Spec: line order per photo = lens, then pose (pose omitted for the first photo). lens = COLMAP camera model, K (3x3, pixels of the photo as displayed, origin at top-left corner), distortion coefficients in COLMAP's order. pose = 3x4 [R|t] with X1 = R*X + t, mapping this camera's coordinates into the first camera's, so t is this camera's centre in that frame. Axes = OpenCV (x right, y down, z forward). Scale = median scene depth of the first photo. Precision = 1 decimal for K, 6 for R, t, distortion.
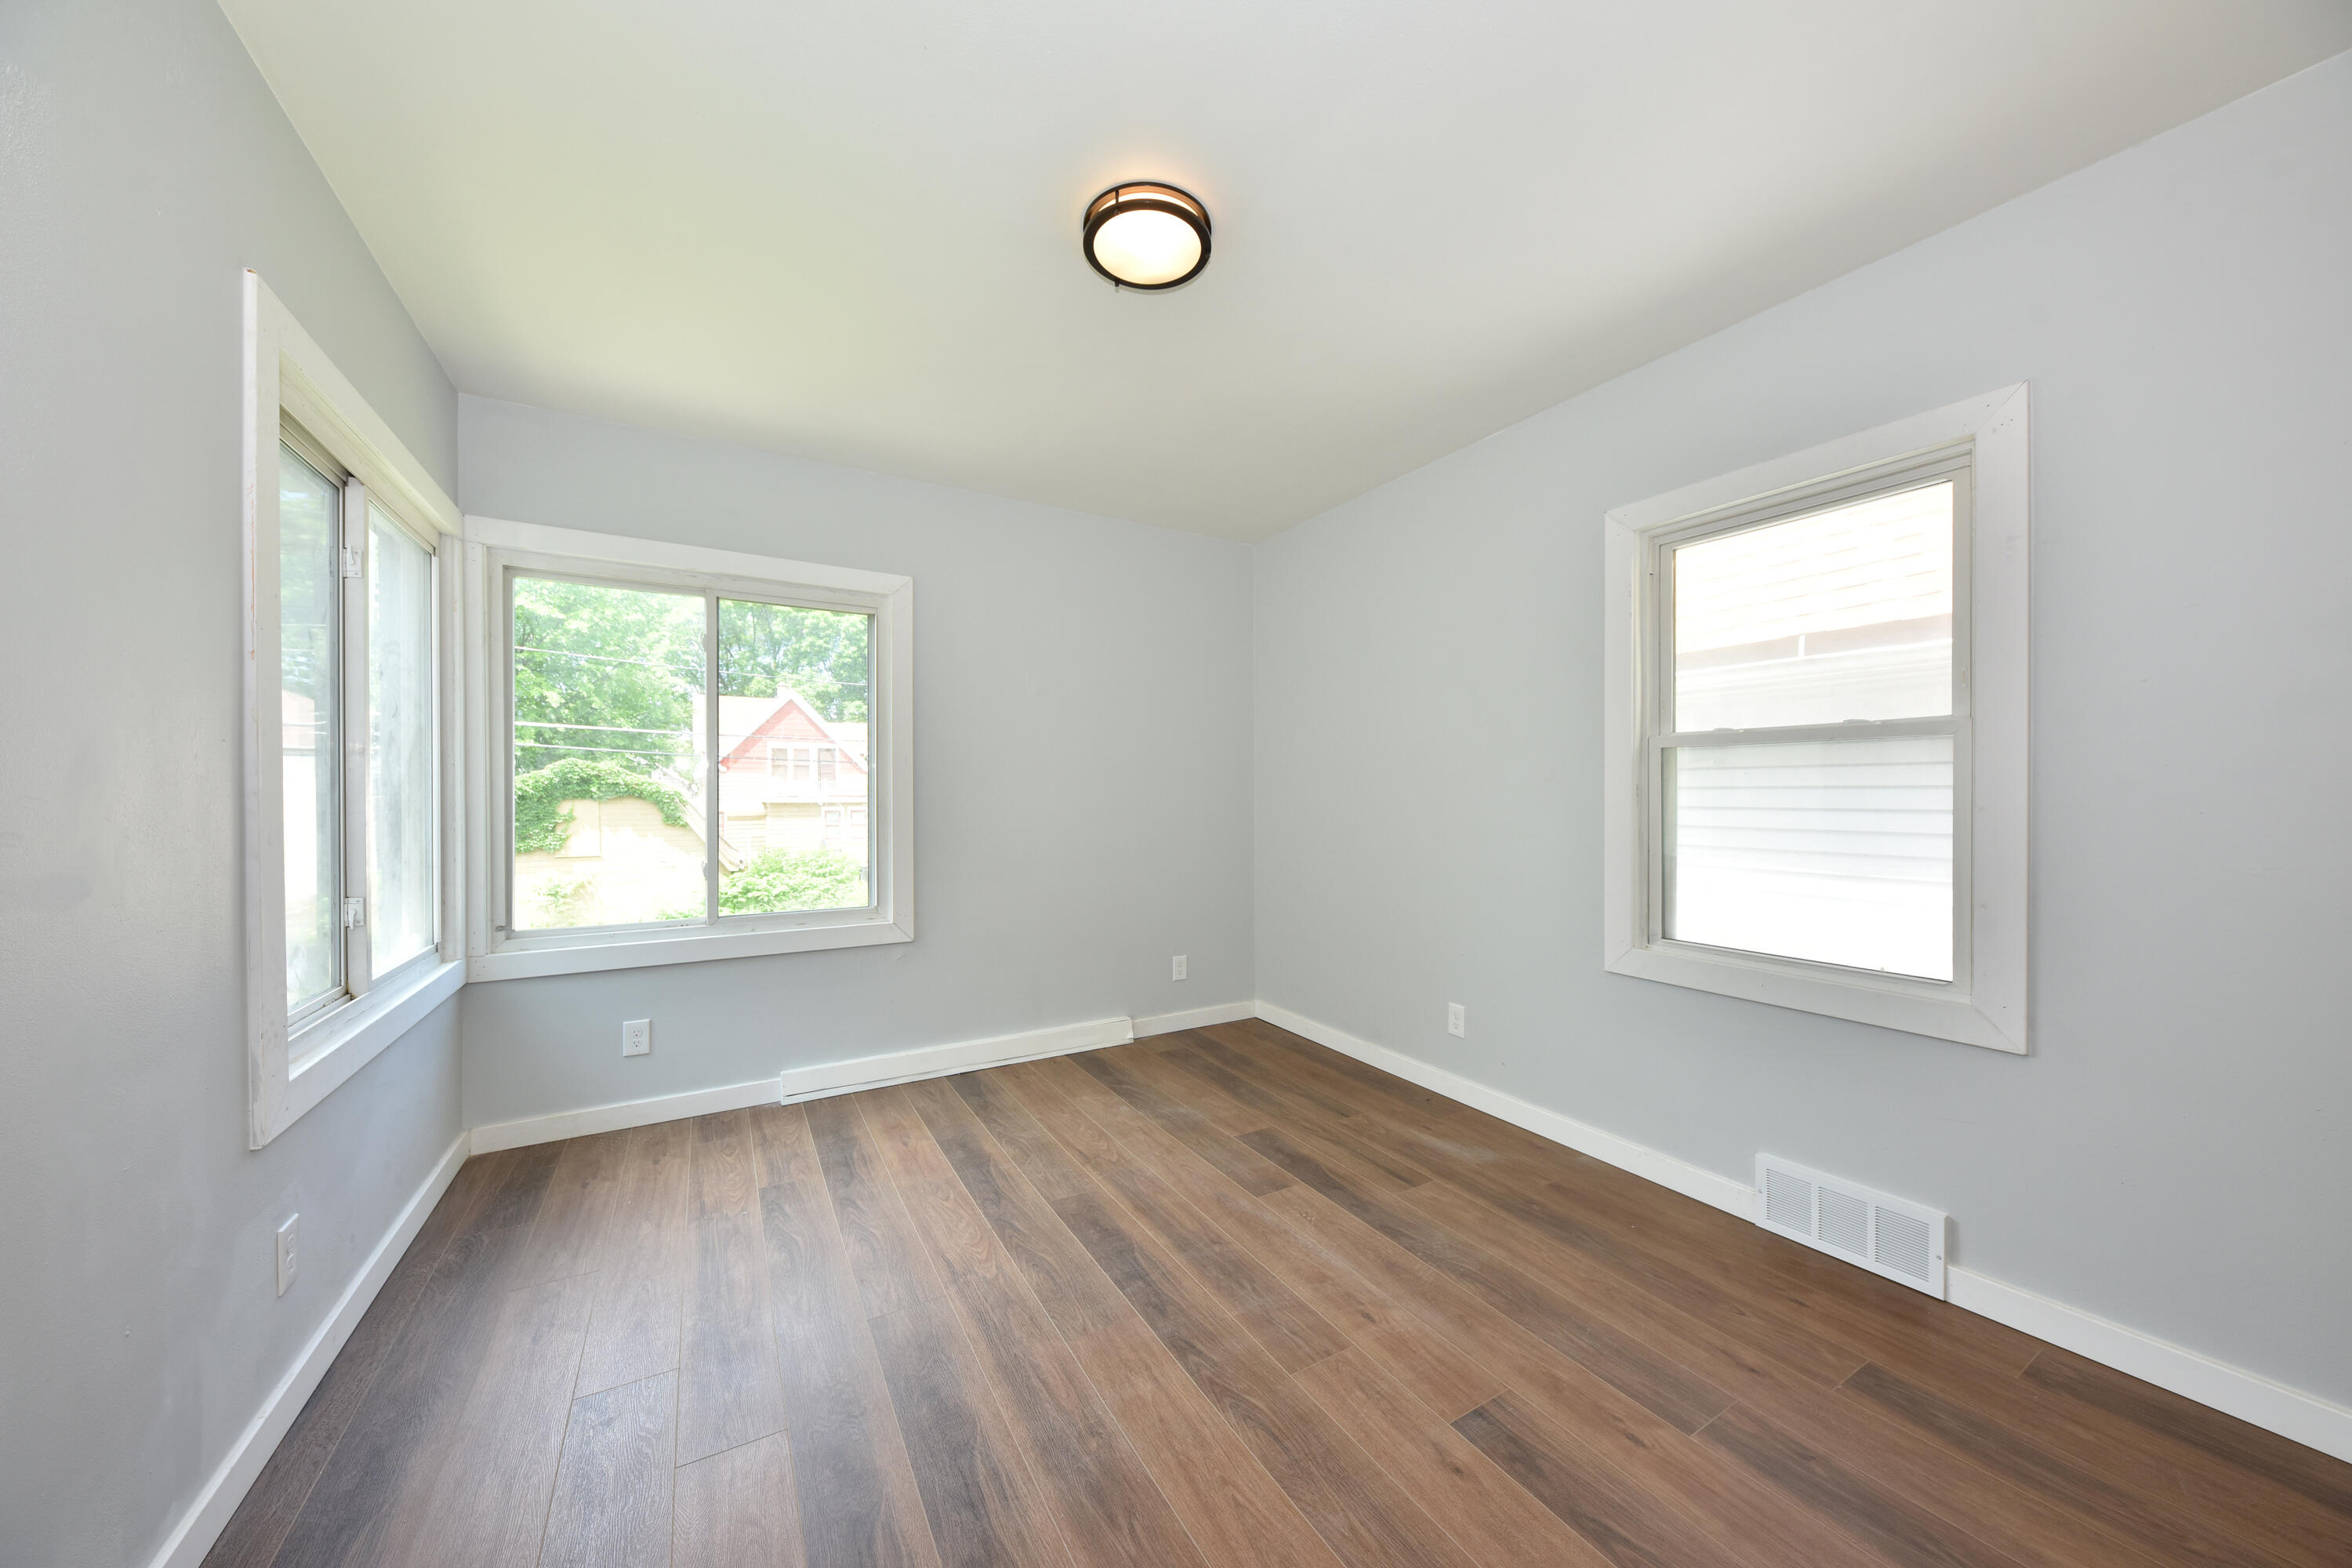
lens RADIAL K [[803.5, 0, 1183.1], [0, 803.5, 797.0], [0, 0, 1]] dist [0.016790, -0.008750]
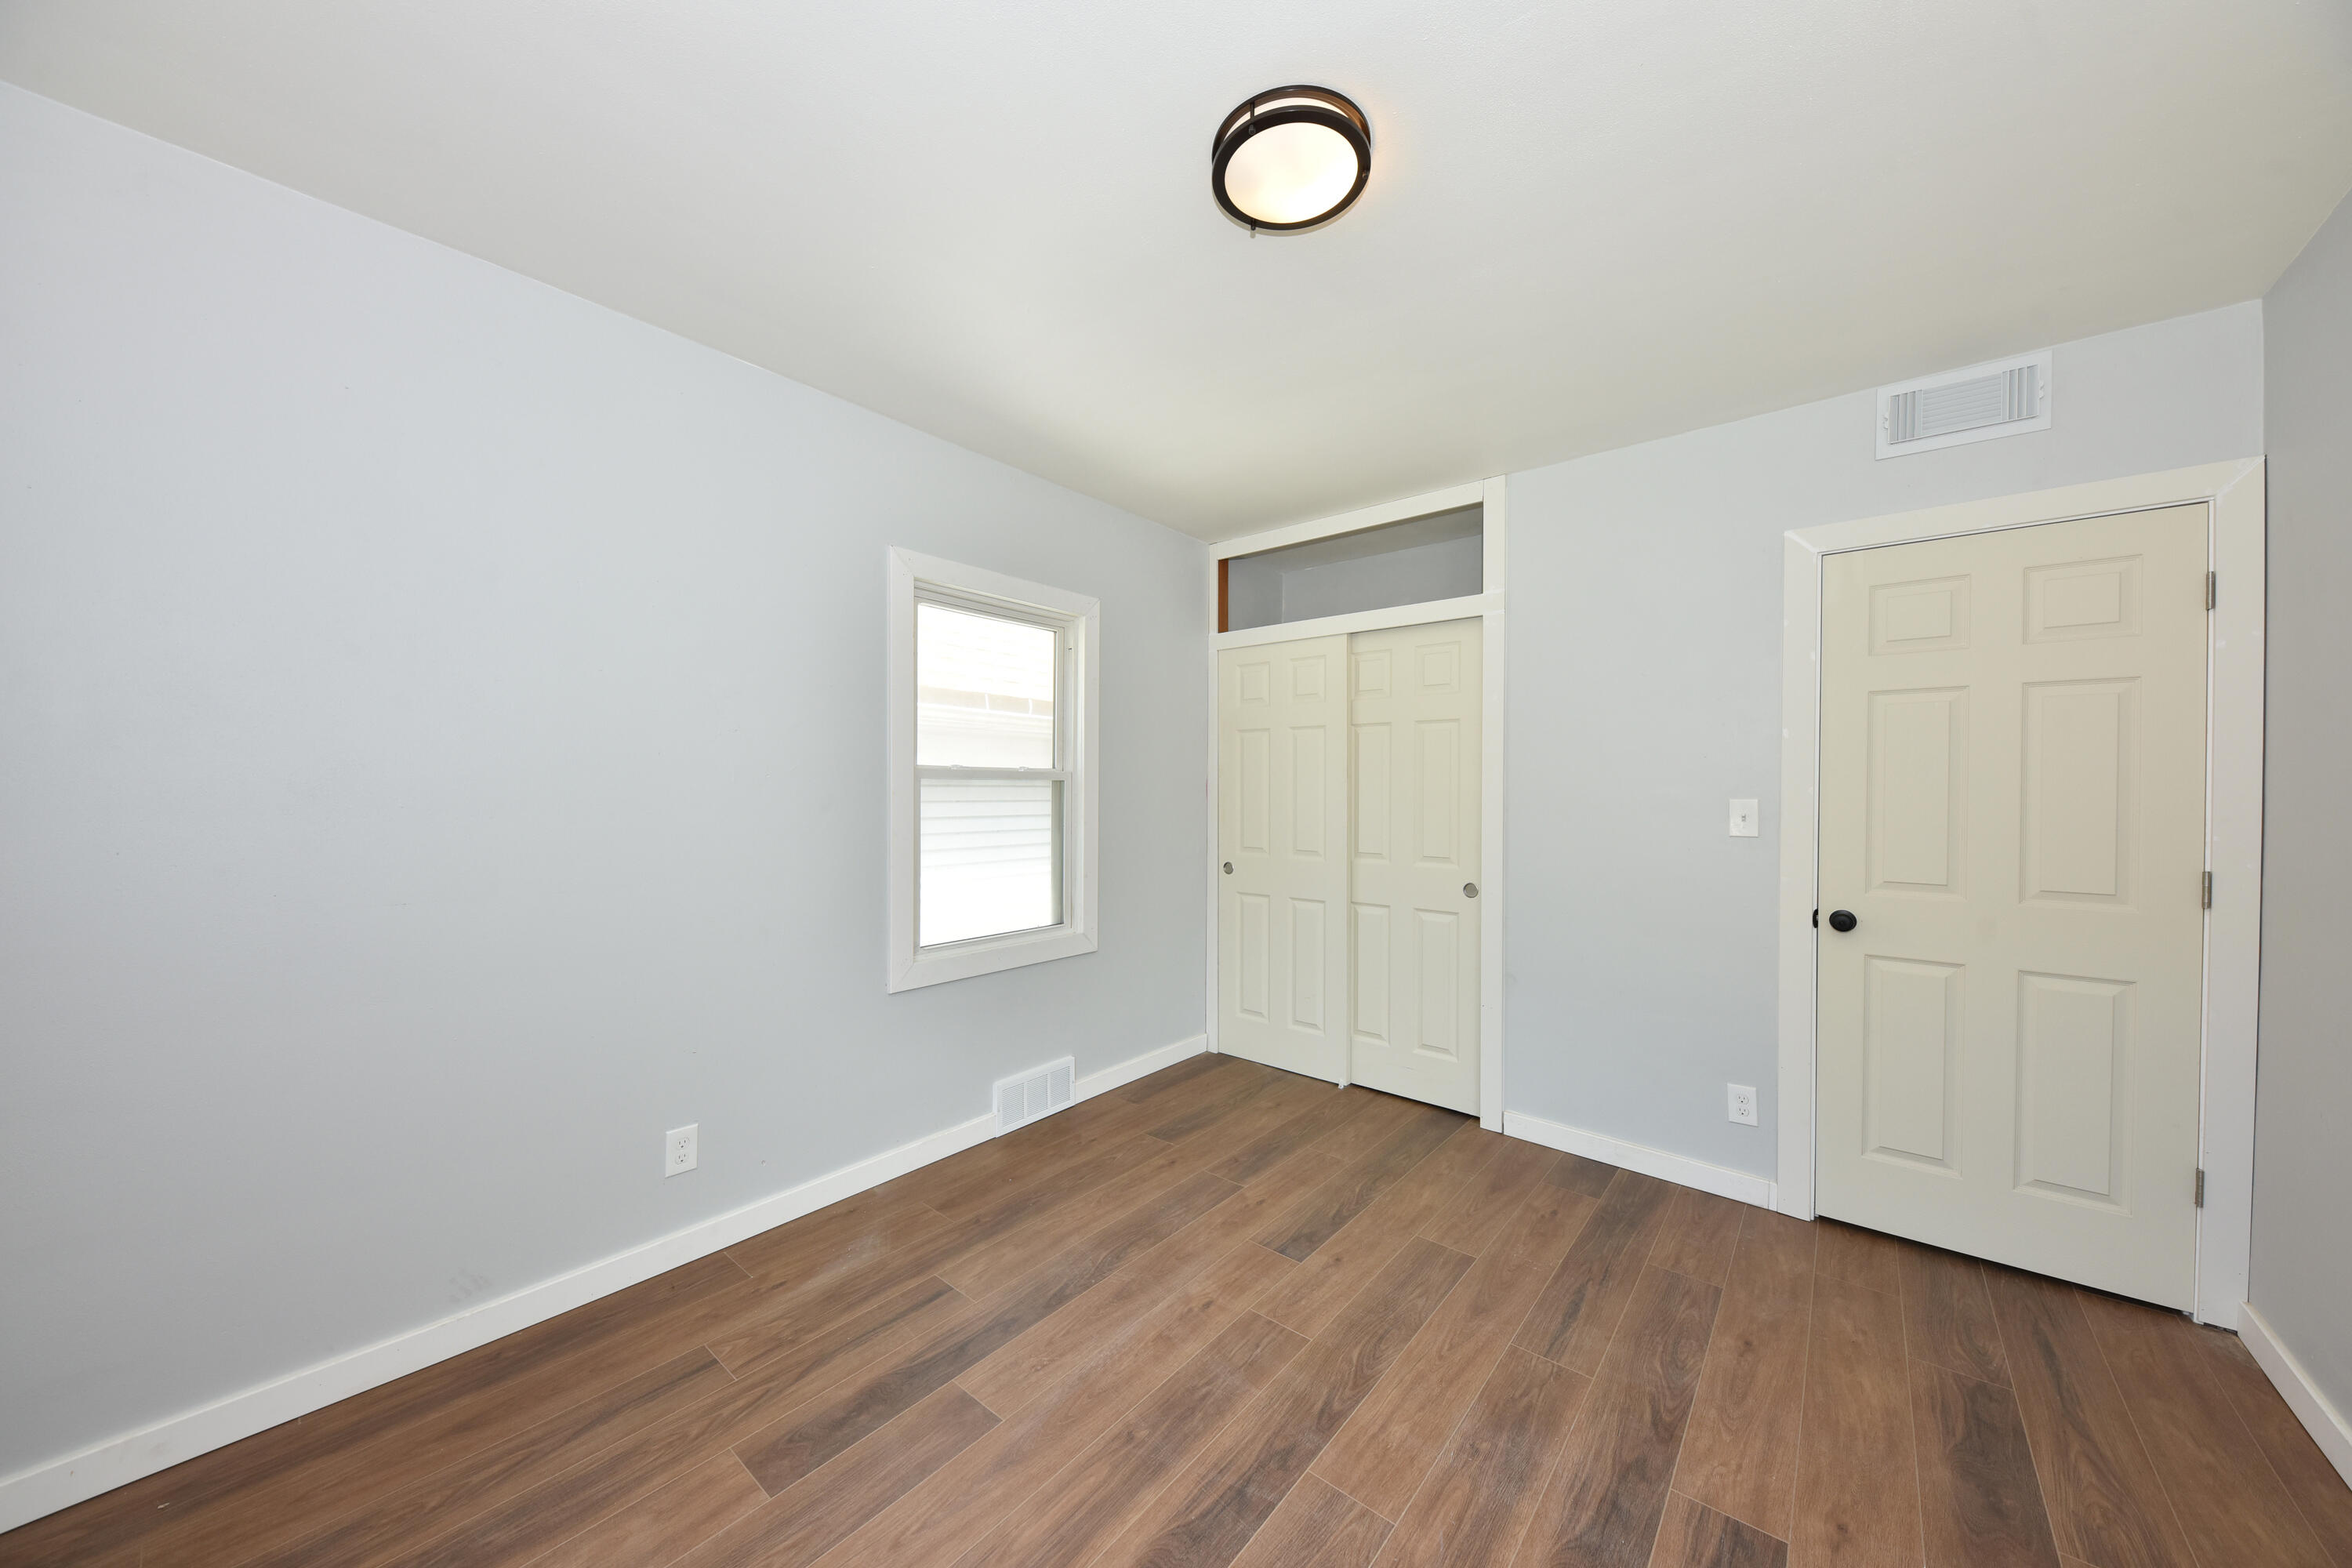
lens RADIAL K [[803.5, 0, 1183.1], [0, 803.5, 797.0], [0, 0, 1]] dist [0.016790, -0.008750]
pose [[-0.339432, -0.009930, 0.940578, -0.774375], [0.000324, 0.999943, 0.010674, -0.061471], [-0.940631, 0.003928, -0.339409, 1.373217]]
